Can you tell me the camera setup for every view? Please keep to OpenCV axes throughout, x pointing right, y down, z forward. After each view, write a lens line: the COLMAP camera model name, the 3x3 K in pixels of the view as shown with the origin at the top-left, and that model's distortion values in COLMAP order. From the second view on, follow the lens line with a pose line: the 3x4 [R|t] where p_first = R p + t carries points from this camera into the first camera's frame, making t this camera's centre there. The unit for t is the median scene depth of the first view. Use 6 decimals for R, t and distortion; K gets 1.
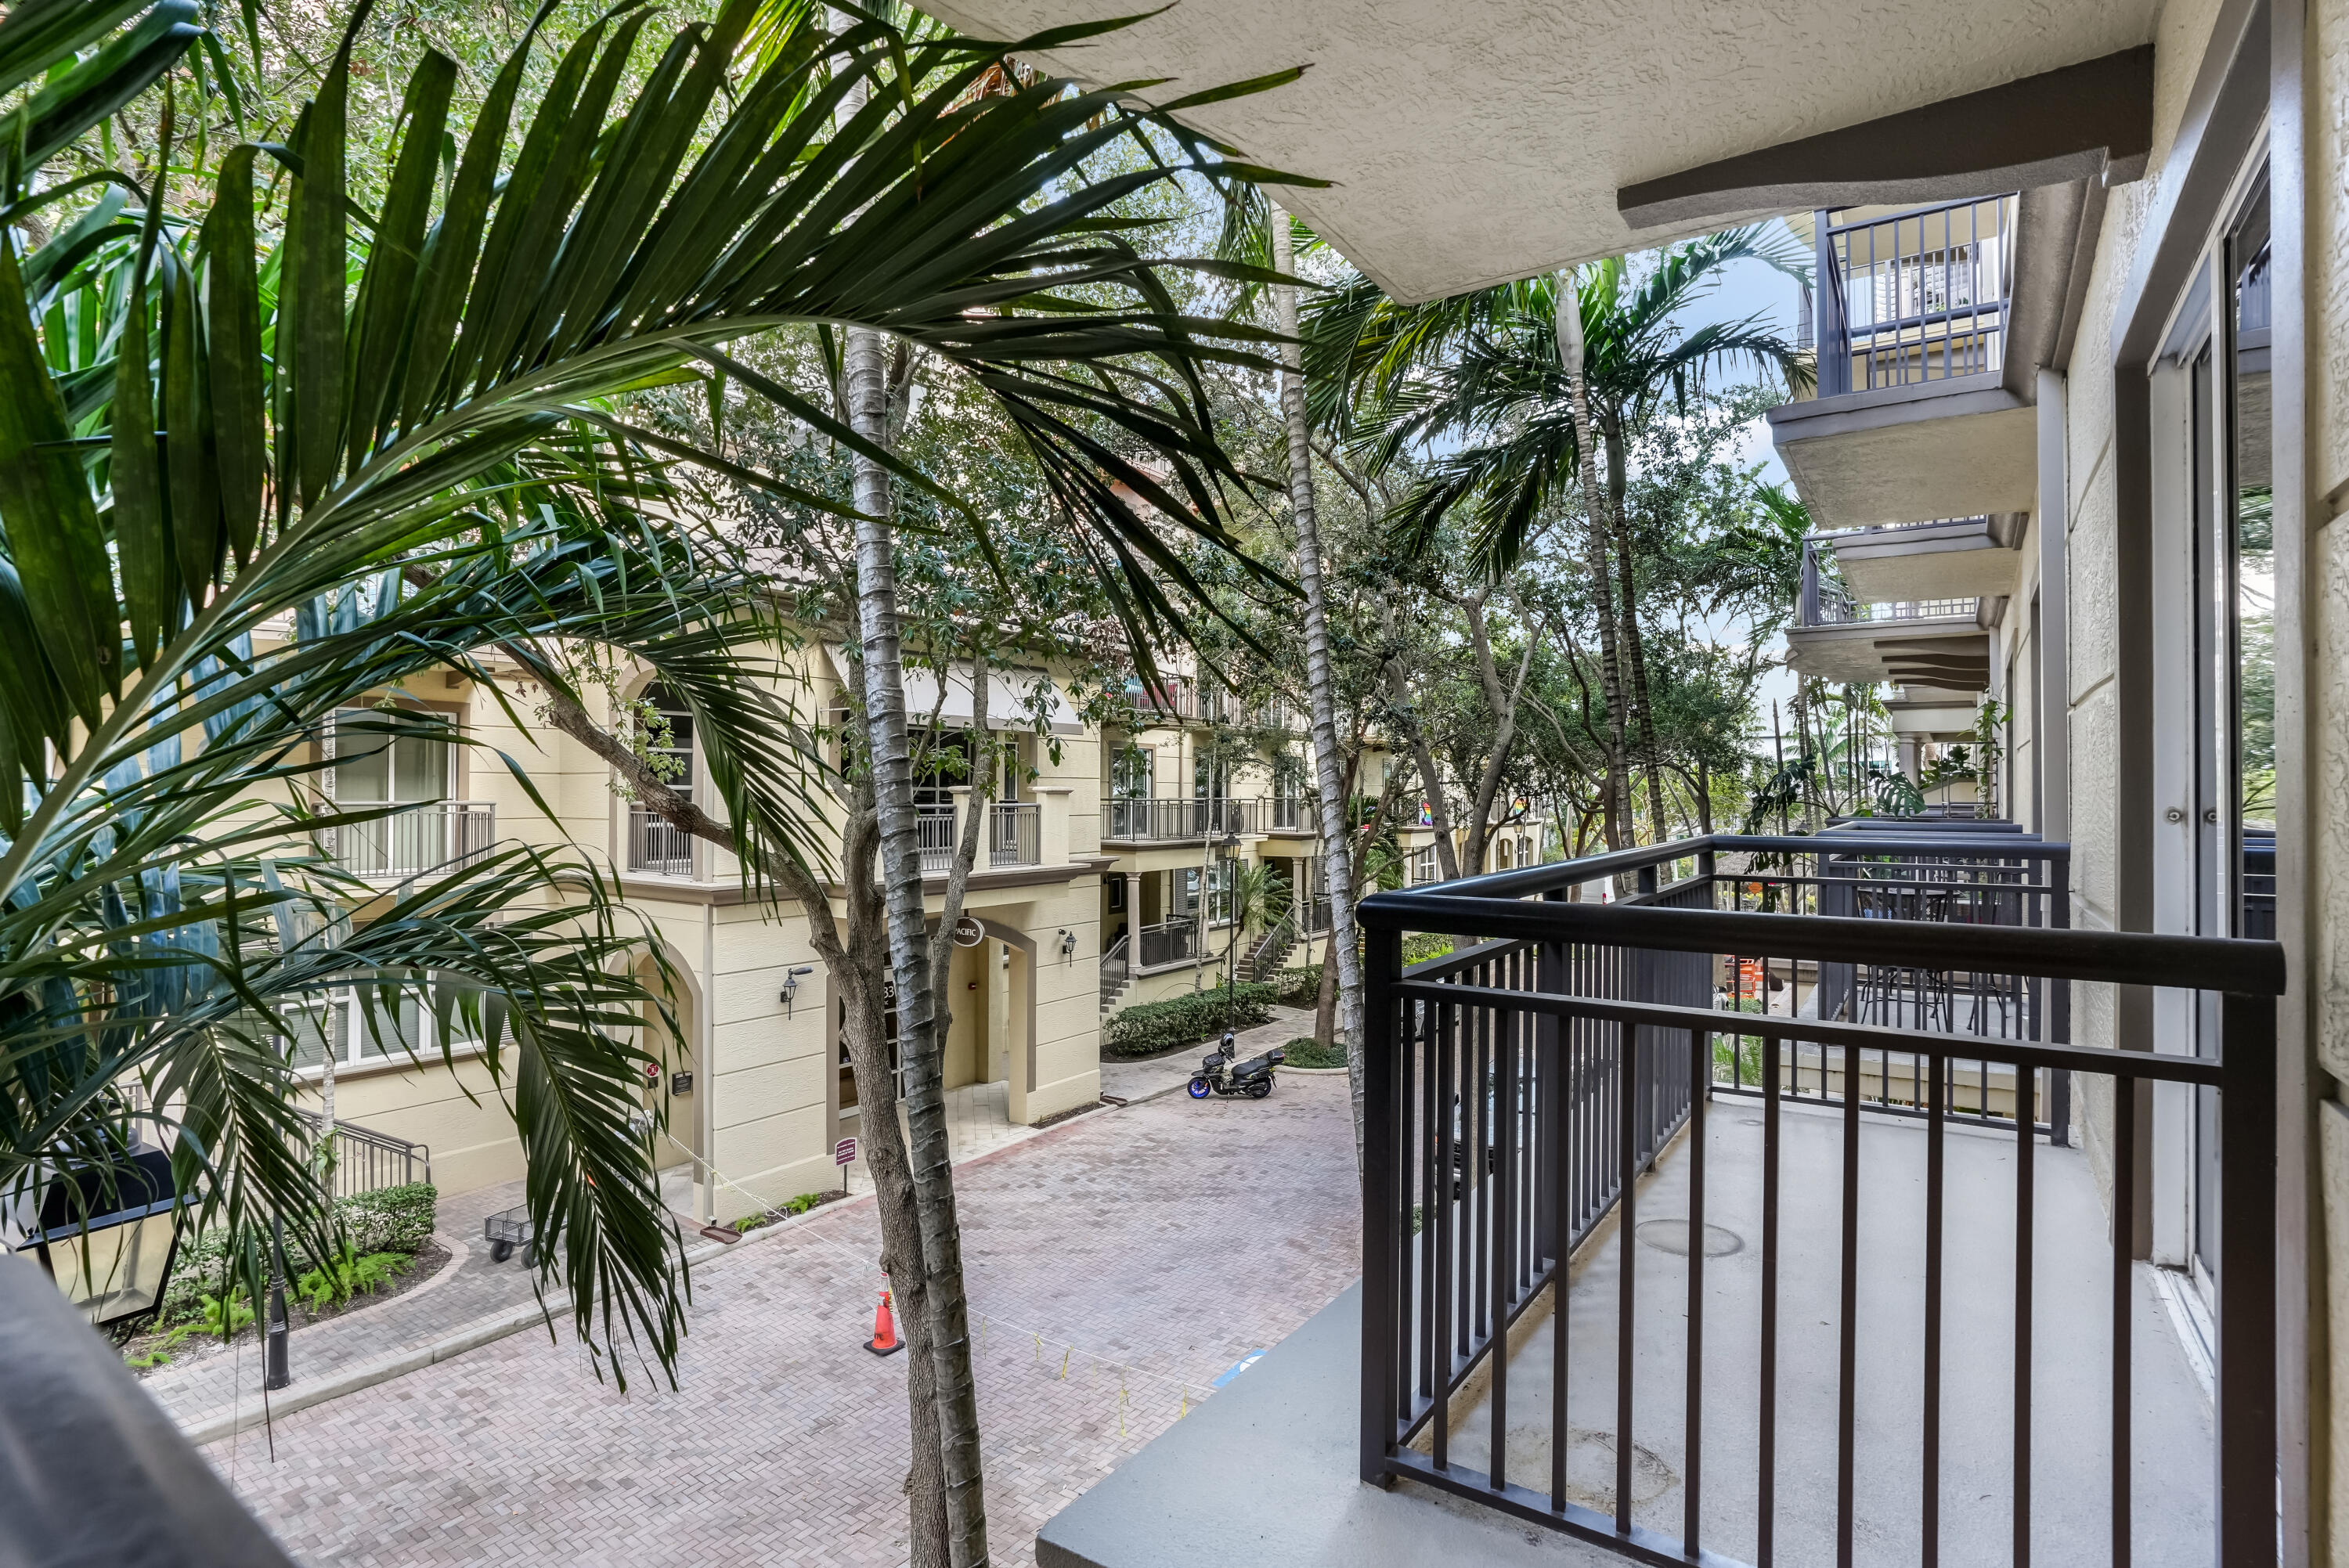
lens RADIAL K [[1168.0, 0, 1174.5], [0, 1168.0, 784.0], [0, 0, 1]] dist [0.001573, 0.000398]
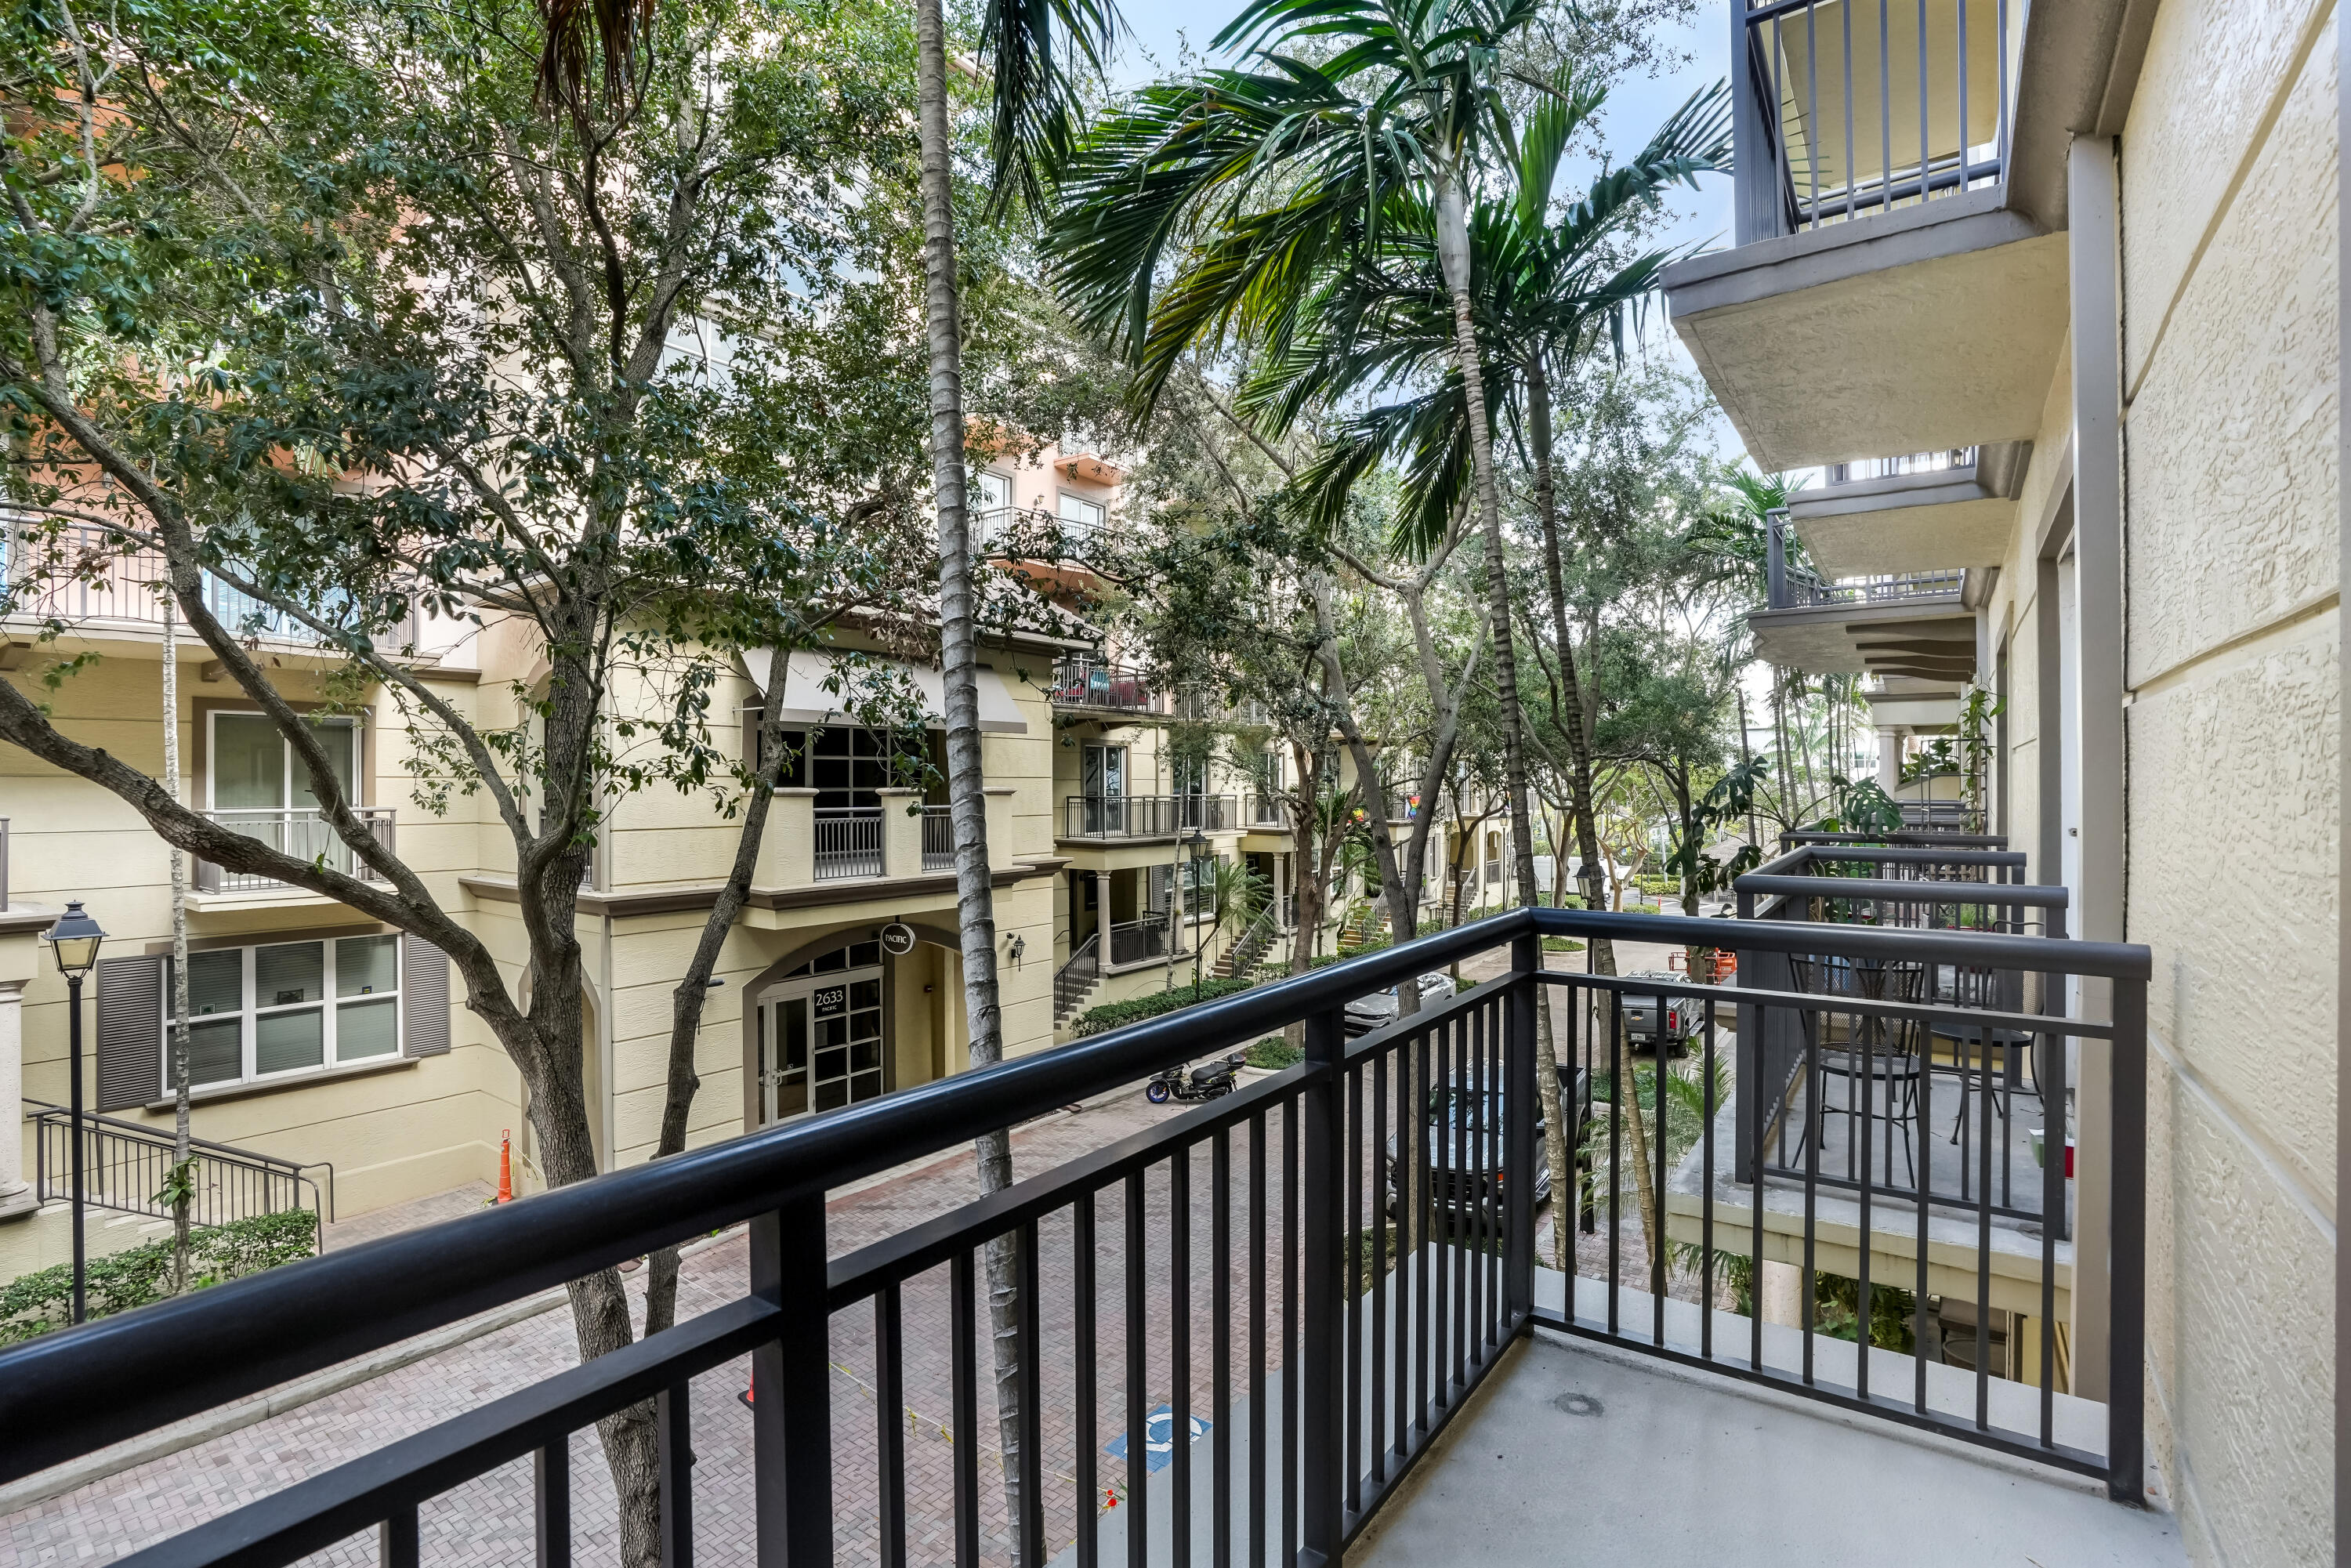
lens RADIAL K [[1090.3, 0, 1175.5], [0, 1090.3, 784.0], [0, 0, 1]] dist [-0.022607, 0.014133]
pose [[0.999669, -0.005187, -0.025192, 0.059792], [0.005382, 0.999956, 0.007678, -0.005539], [0.025151, -0.007811, 0.999653, 0.088901]]
